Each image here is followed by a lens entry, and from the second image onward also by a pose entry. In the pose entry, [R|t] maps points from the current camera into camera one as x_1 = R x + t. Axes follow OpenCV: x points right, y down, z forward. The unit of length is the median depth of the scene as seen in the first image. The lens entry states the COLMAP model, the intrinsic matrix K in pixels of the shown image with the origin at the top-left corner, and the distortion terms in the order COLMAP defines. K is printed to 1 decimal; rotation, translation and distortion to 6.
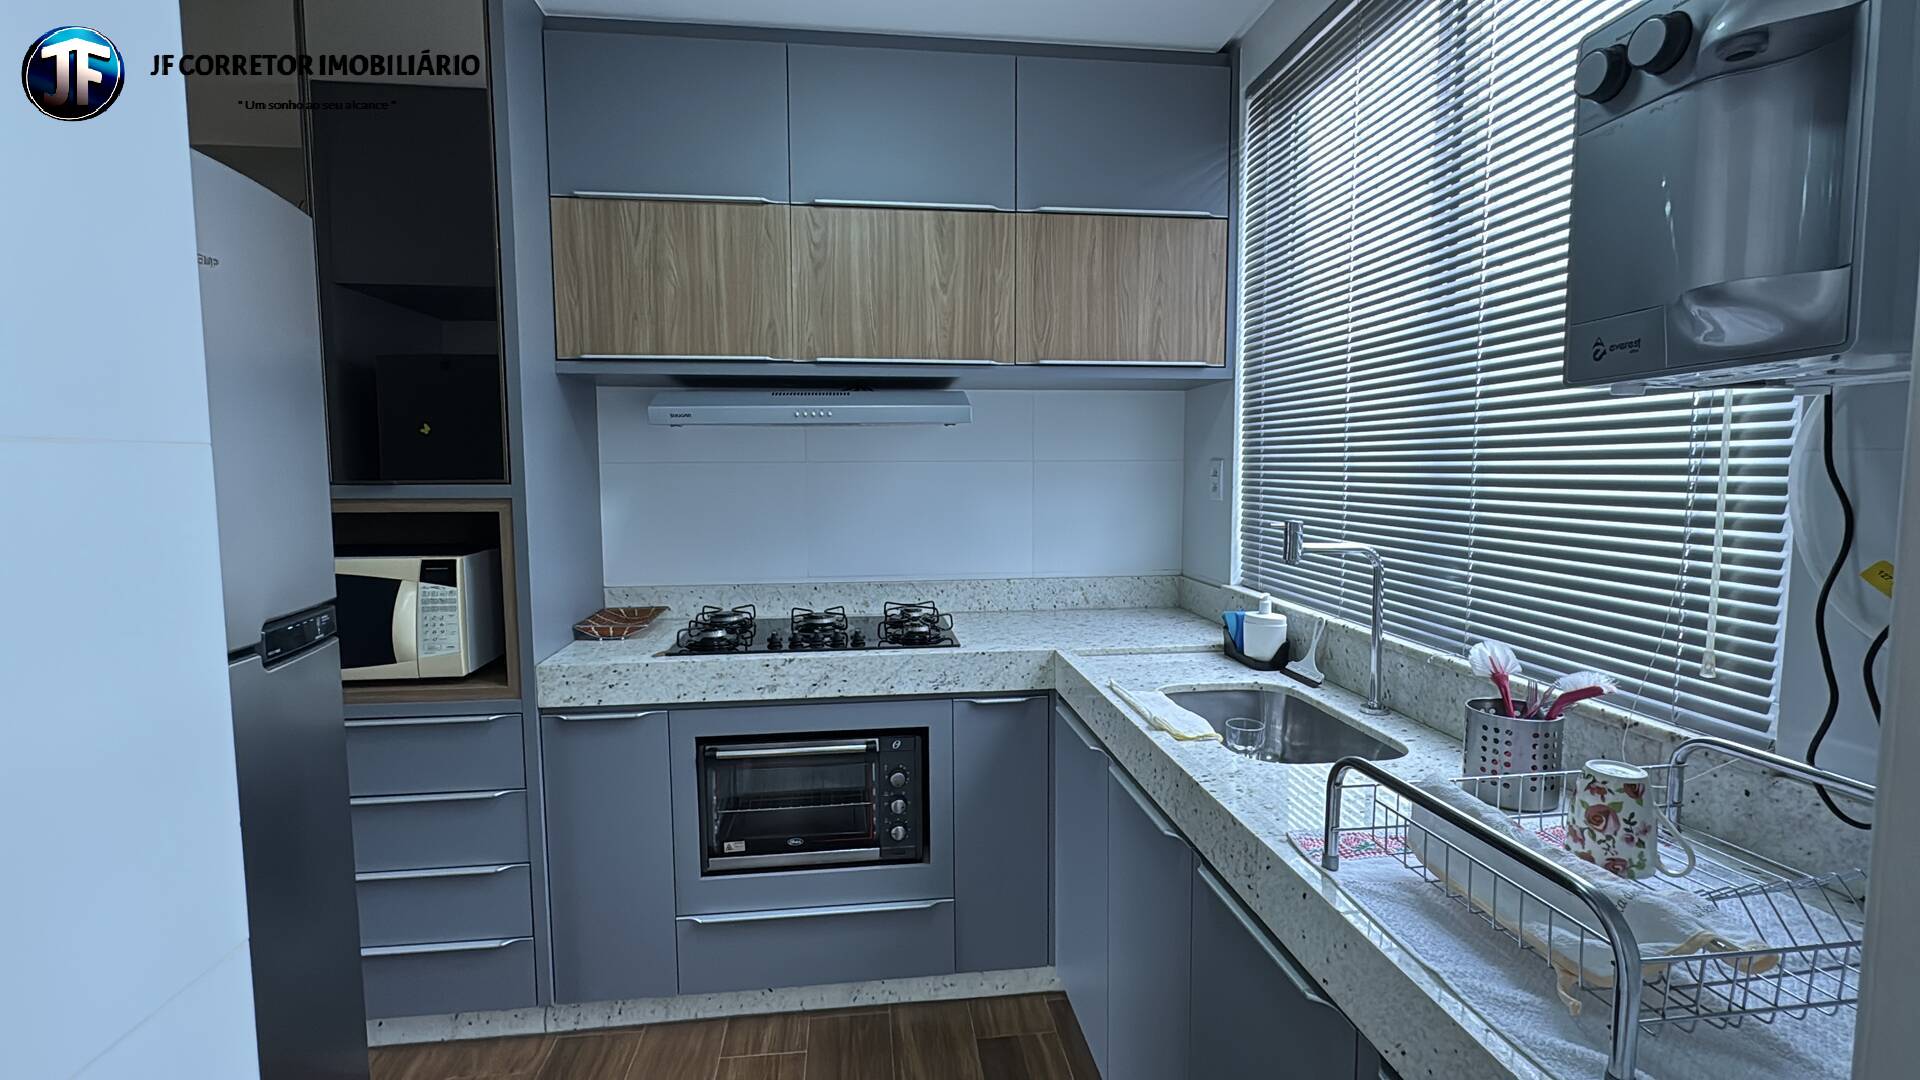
lens RADIAL K [[871.9, 0, 961.8], [0, 871.9, 539.6], [0, 0, 1]] dist [-0.005804, 0.001029]
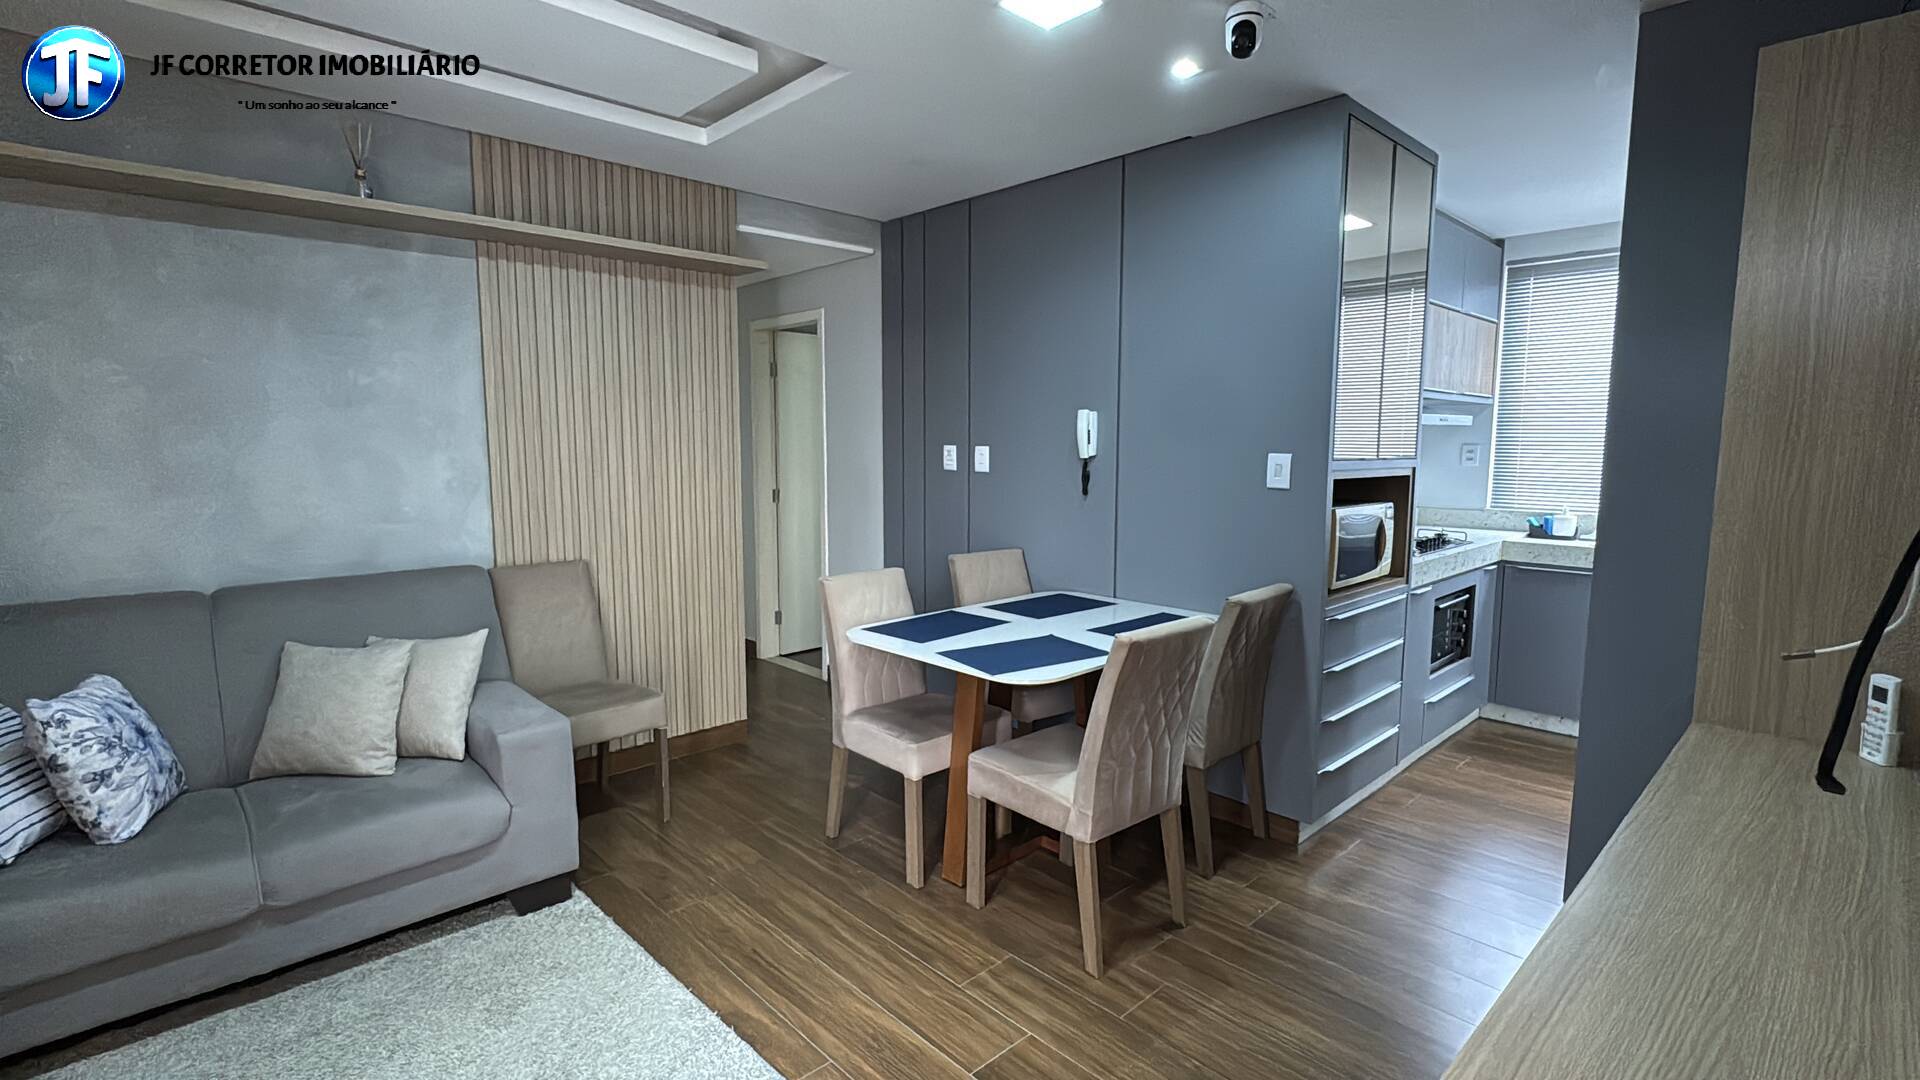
lens RADIAL K [[871.9, 0, 989.3], [0, 871.9, 534.7], [0, 0, 1]] dist [-0.005804, 0.001029]
pose [[0.793269, -0.053301, 0.606534, -2.063203], [0.035612, 0.998517, 0.041171, -0.010366], [-0.607829, -0.011060, 0.793991, 0.128634]]
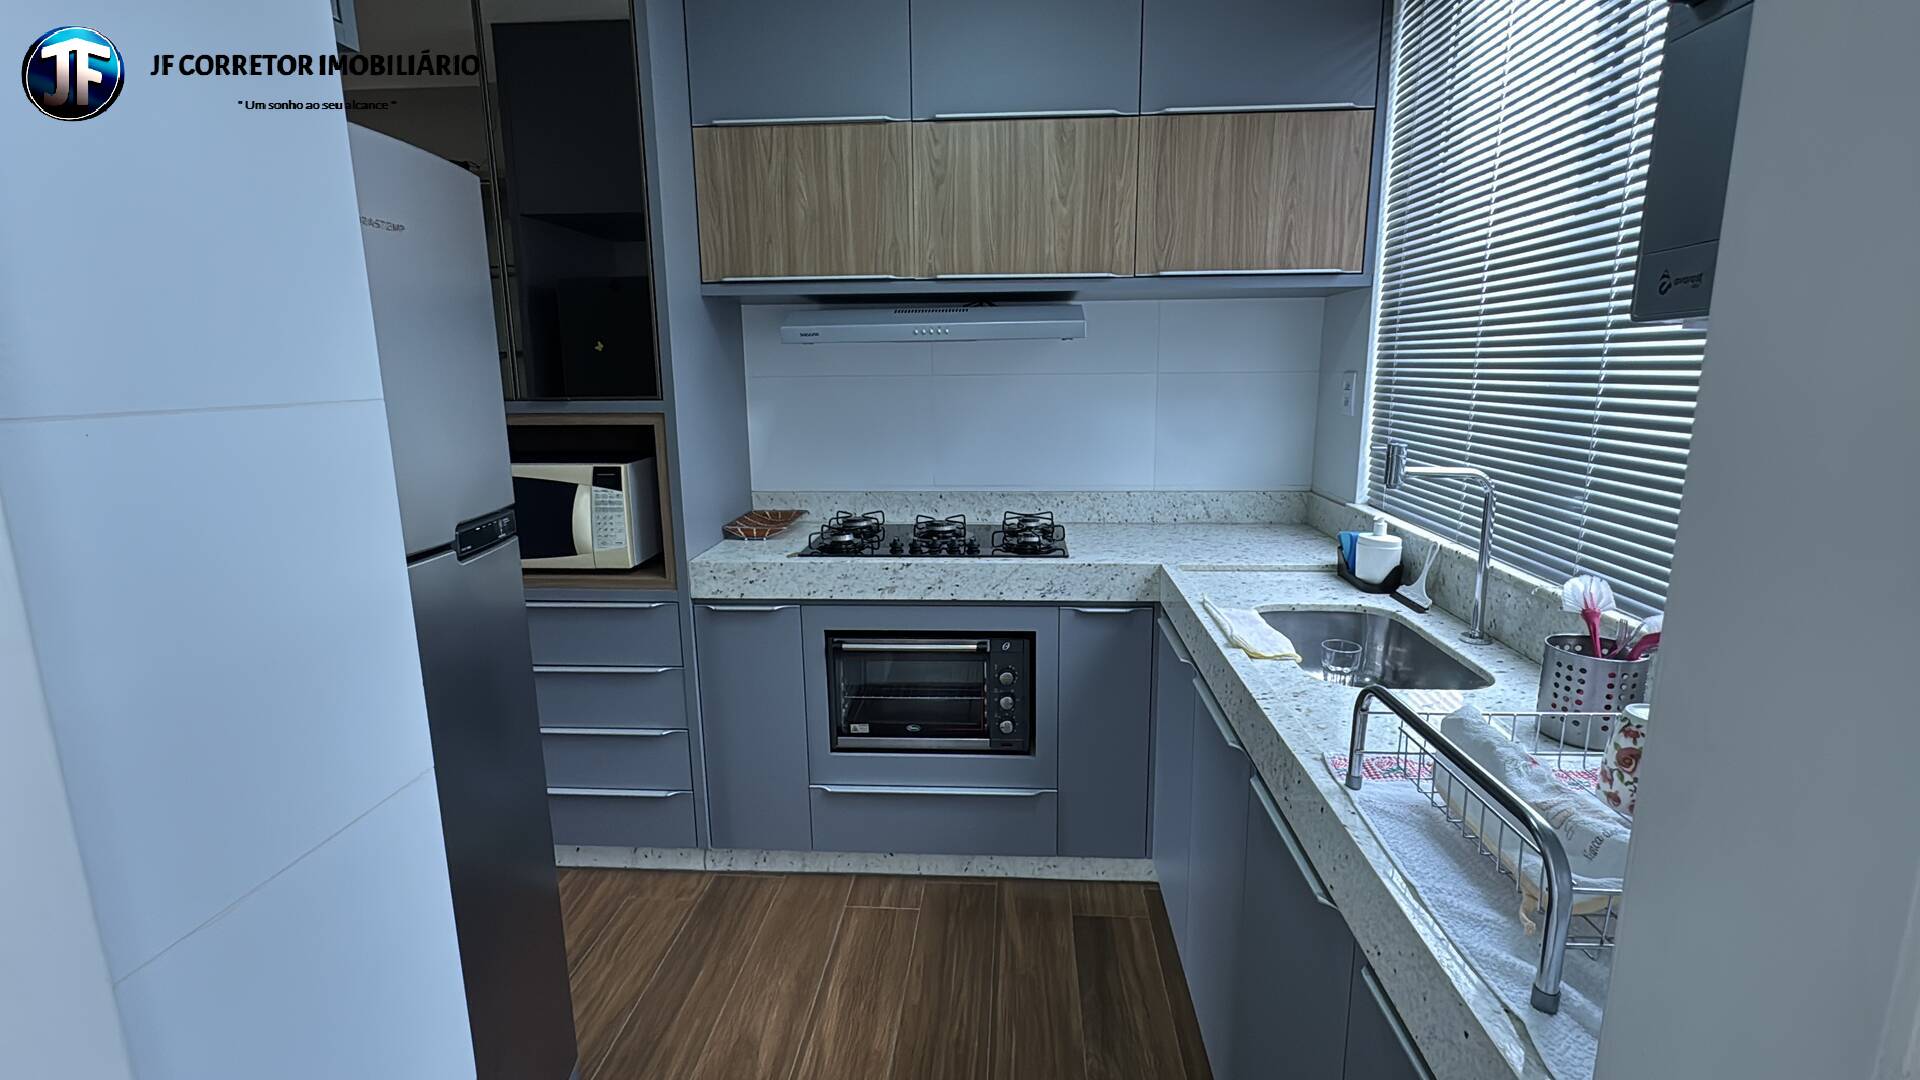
lens RADIAL K [[871.9, 0, 961.0], [0, 871.9, 538.9], [0, 0, 1]] dist [-0.005804, 0.001029]
pose [[0.982458, 0.031310, -0.183839, 0.063903], [-0.010534, 0.993549, 0.112915, -0.015656], [0.186188, -0.108998, 0.976449, -0.038068]]
